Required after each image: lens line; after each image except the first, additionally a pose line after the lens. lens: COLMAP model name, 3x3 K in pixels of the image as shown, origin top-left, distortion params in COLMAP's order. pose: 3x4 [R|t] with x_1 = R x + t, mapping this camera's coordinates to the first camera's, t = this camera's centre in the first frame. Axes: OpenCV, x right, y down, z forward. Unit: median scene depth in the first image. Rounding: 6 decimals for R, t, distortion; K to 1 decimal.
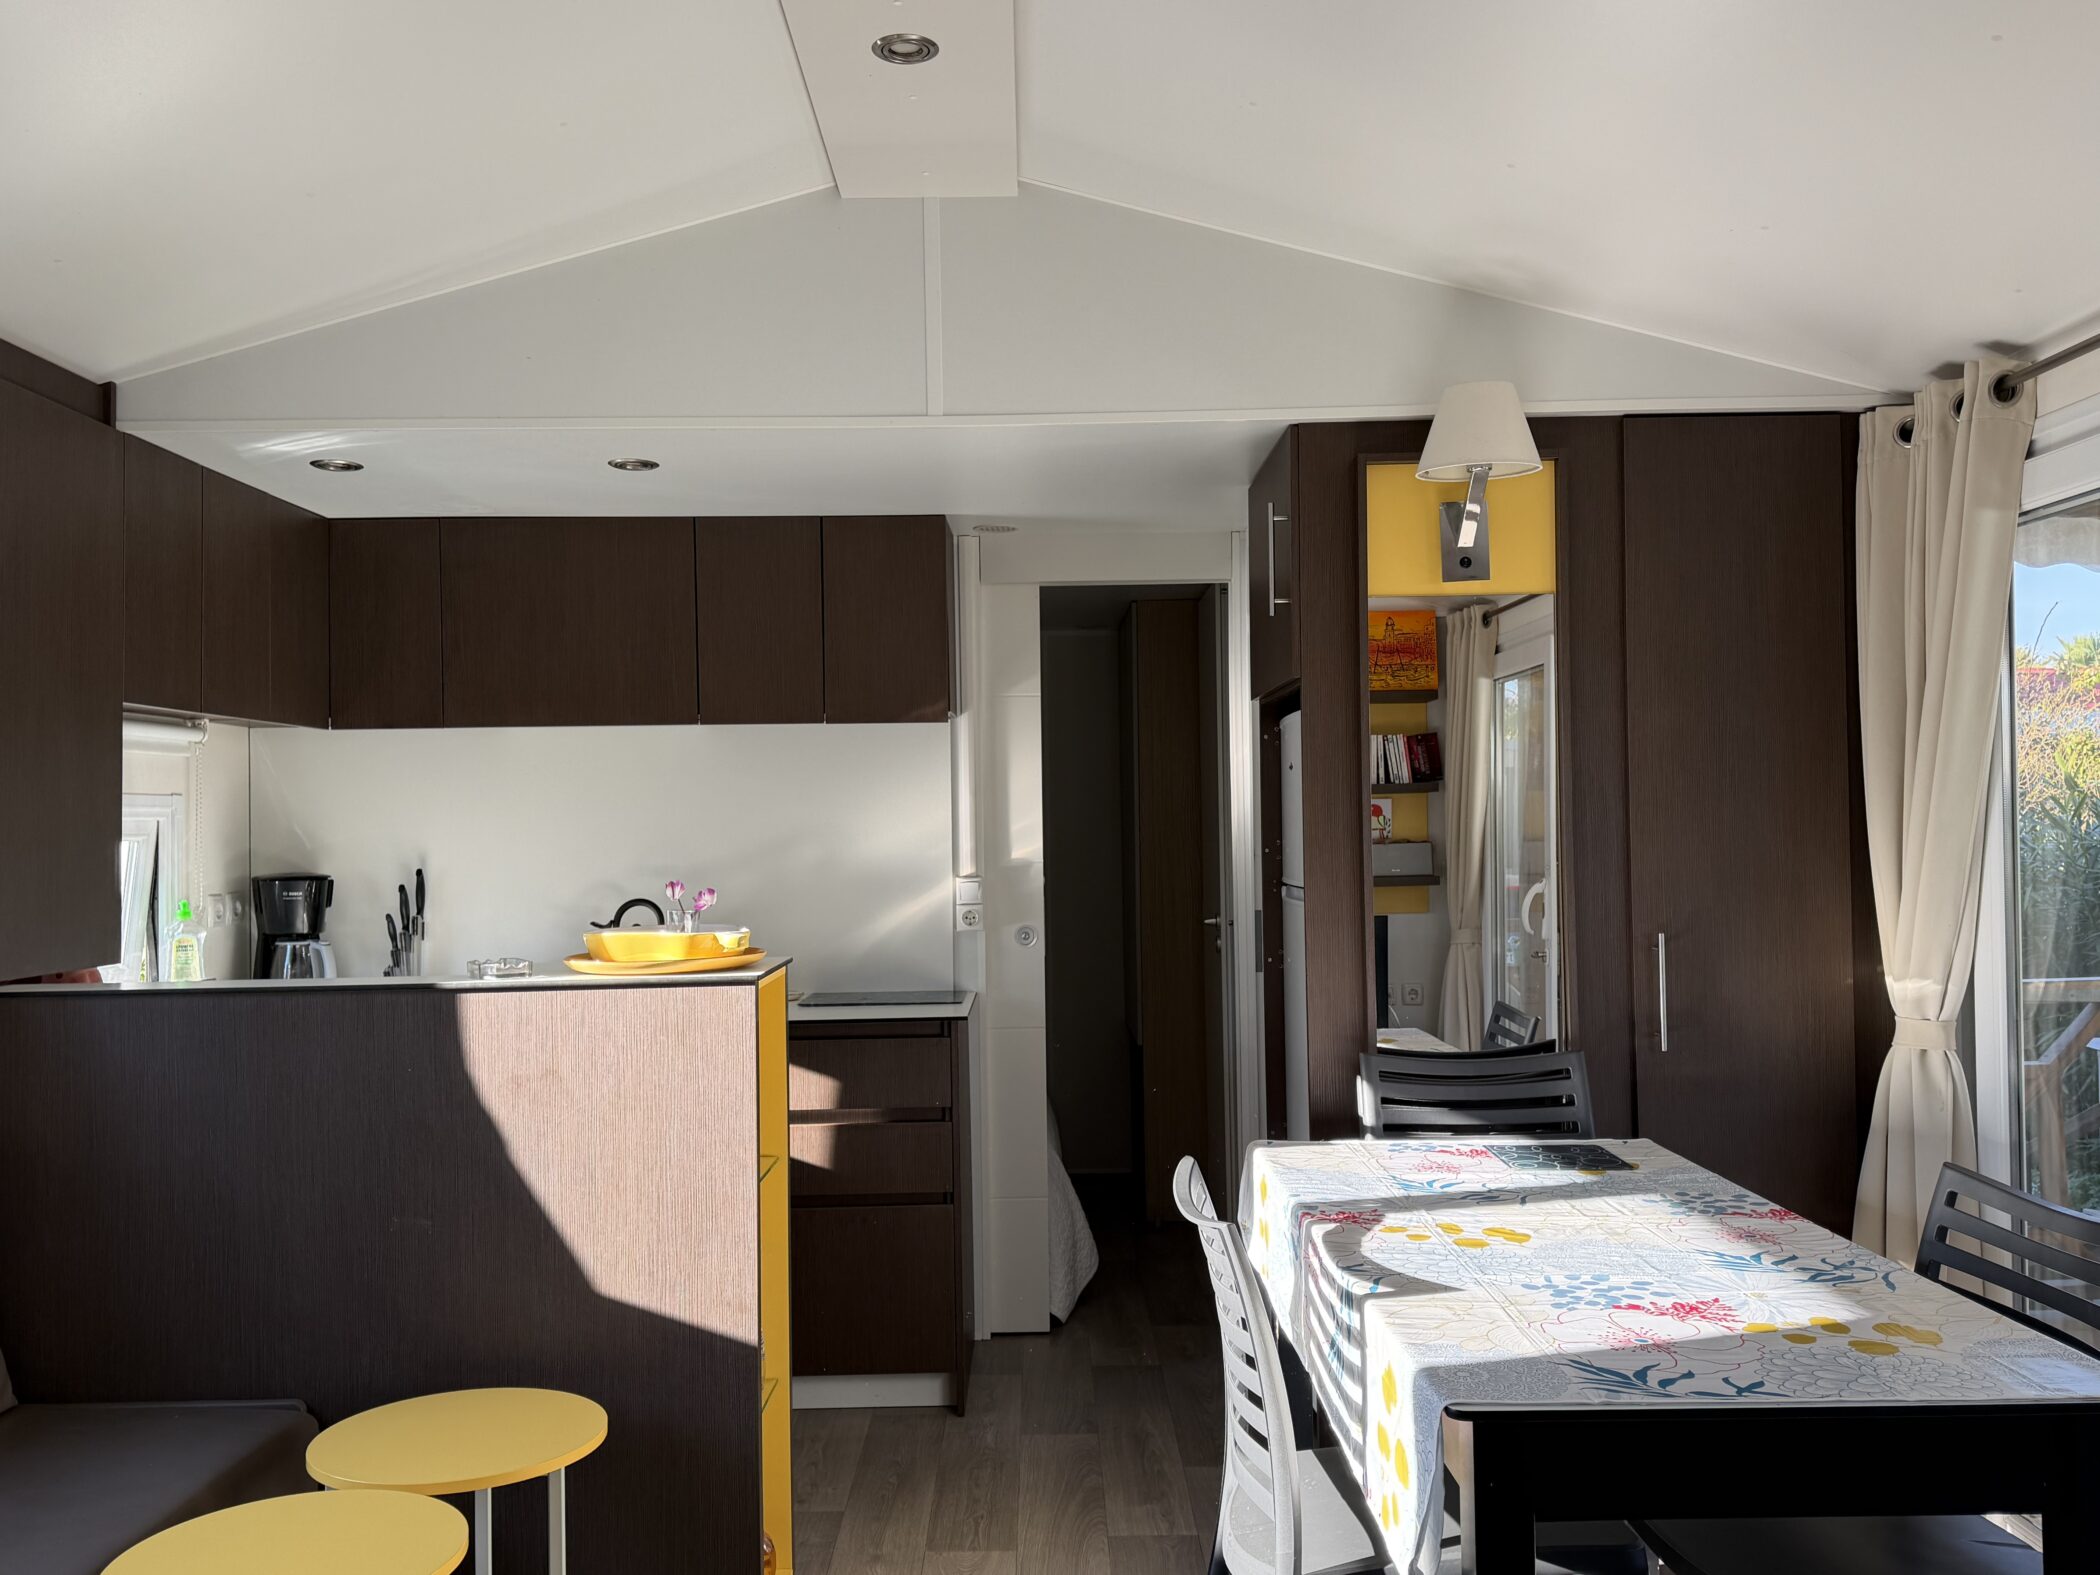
lens RADIAL K [[1724.6, 0, 1050.0], [0, 1724.6, 787.5], [0, 0, 1]] dist [0.156876, -0.285025]
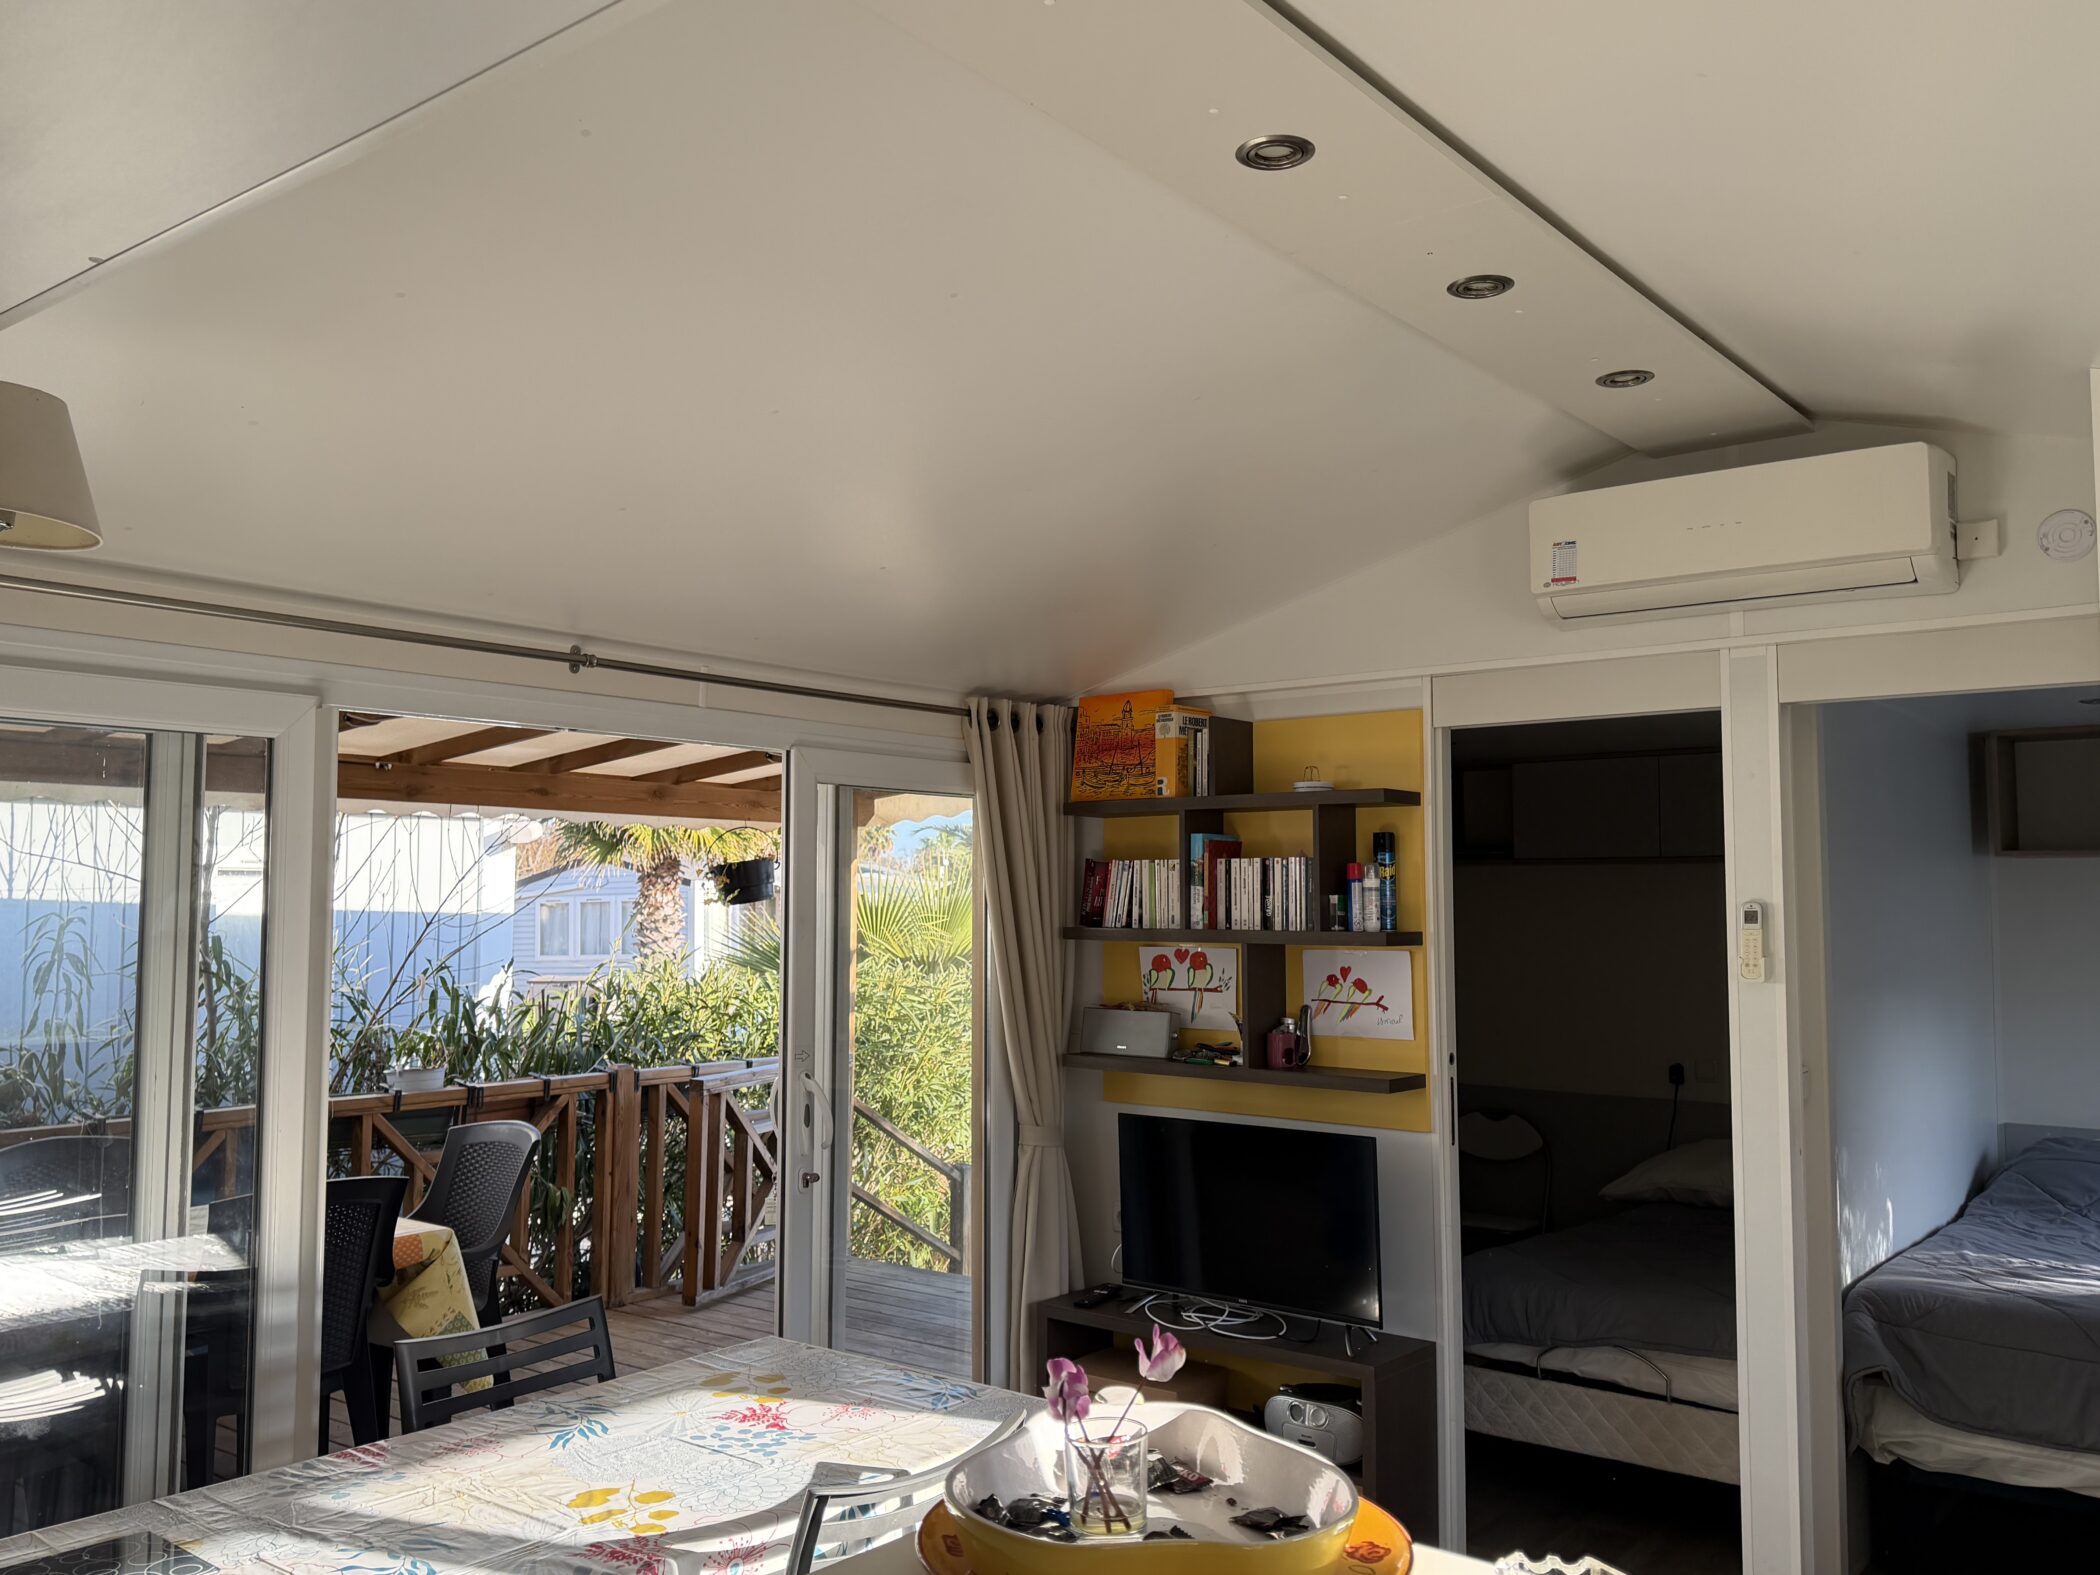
lens RADIAL K [[1724.6, 0, 1050.0], [0, 1724.6, 787.5], [0, 0, 1]] dist [0.156876, -0.285025]
pose [[-0.774455, 0.058608, 0.629908, -0.657386], [-0.002746, 0.995379, -0.095988, -0.046704], [-0.632622, -0.076068, -0.770716, 1.887893]]
